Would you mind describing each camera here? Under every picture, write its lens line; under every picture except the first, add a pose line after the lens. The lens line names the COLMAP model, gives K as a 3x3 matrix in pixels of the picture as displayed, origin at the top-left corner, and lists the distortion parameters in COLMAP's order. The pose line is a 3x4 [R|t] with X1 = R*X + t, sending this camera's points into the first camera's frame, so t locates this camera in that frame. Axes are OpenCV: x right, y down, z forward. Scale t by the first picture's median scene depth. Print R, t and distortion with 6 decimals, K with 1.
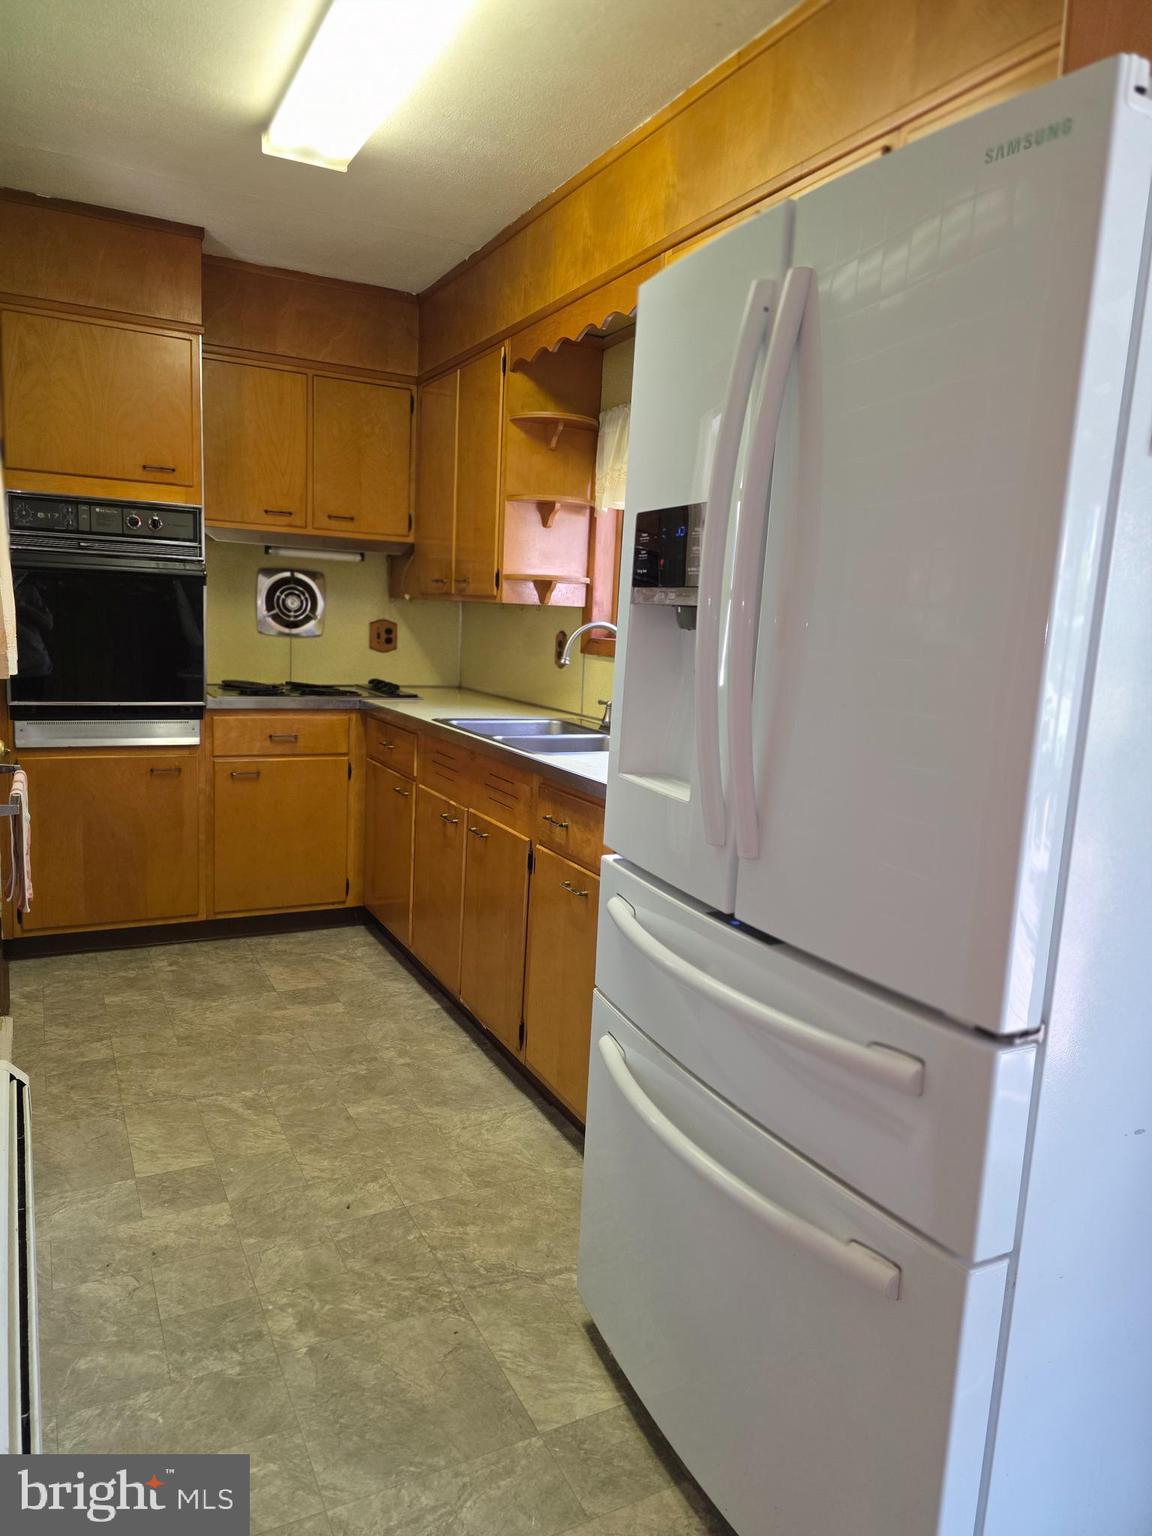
lens RADIAL K [[1031.6, 0, 578.1], [0, 1031.6, 772.7], [0, 0, 1]] dist [0.048542, -0.047201]
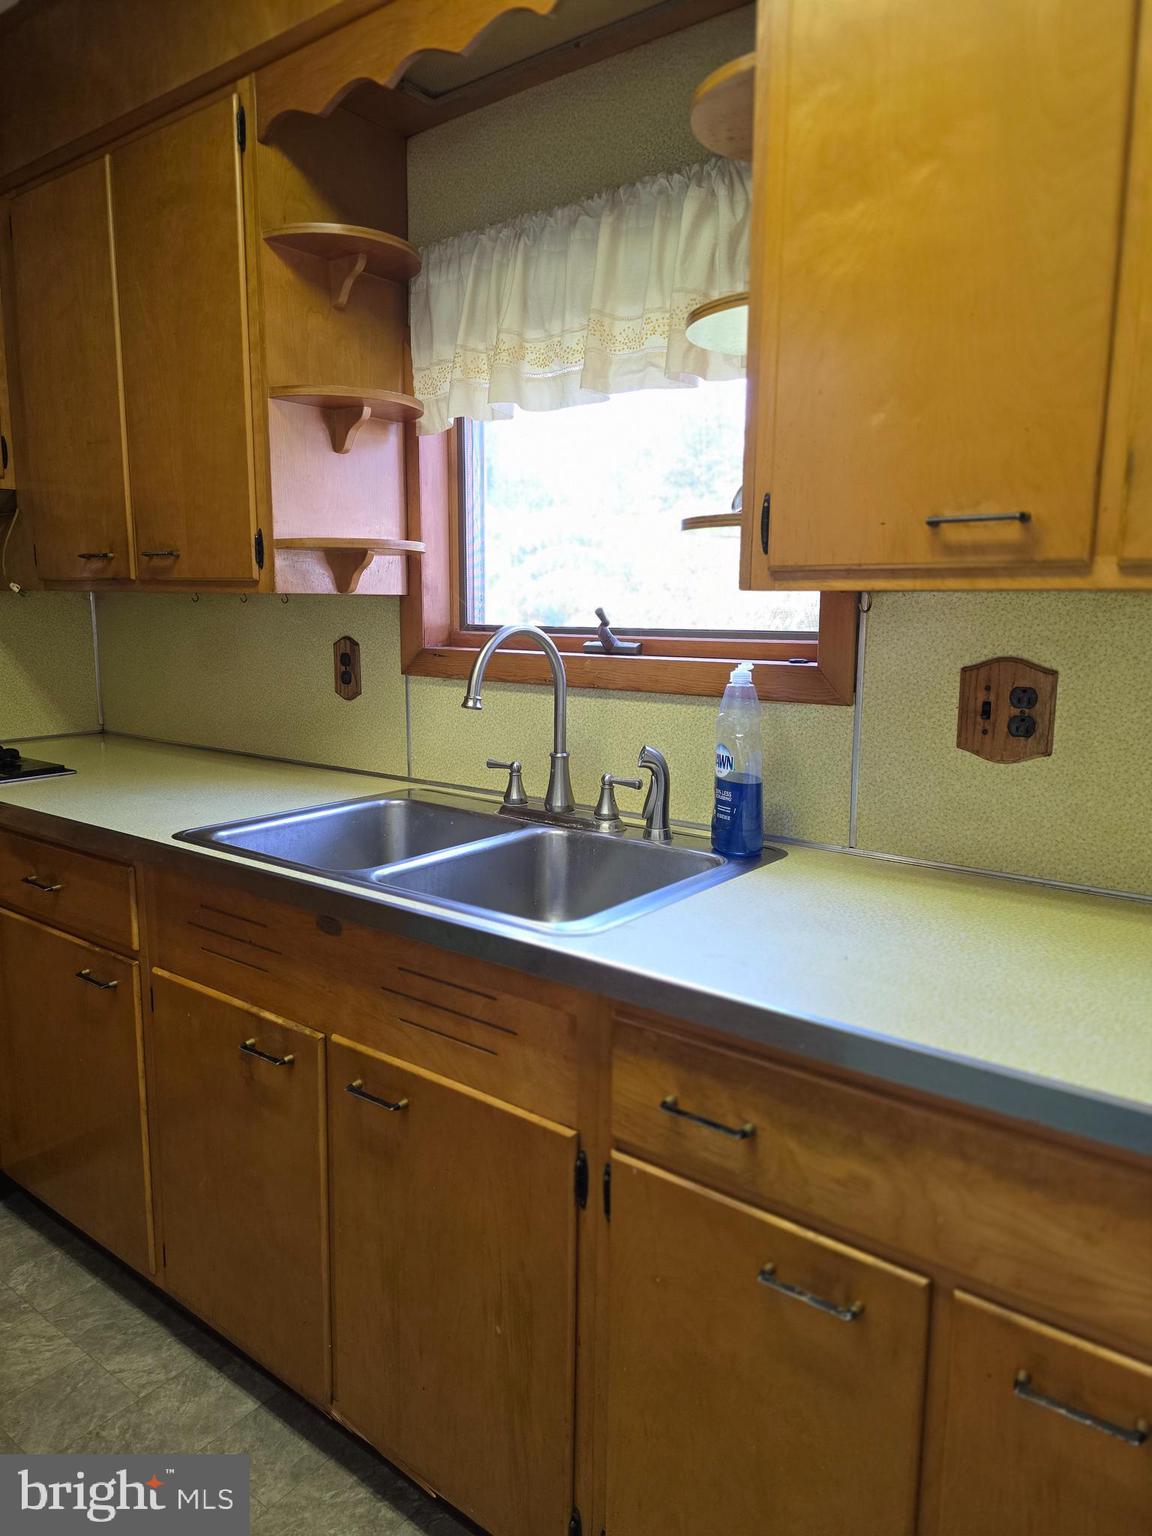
lens RADIAL K [[1031.6, 0, 582.2], [0, 1031.6, 754.3], [0, 0, 1]] dist [0.048542, -0.047201]
pose [[0.903573, -0.108343, 0.414509, -0.161373], [0.103599, 0.994038, 0.033988, -0.084934], [-0.415720, 0.012232, 0.909411, 0.454640]]
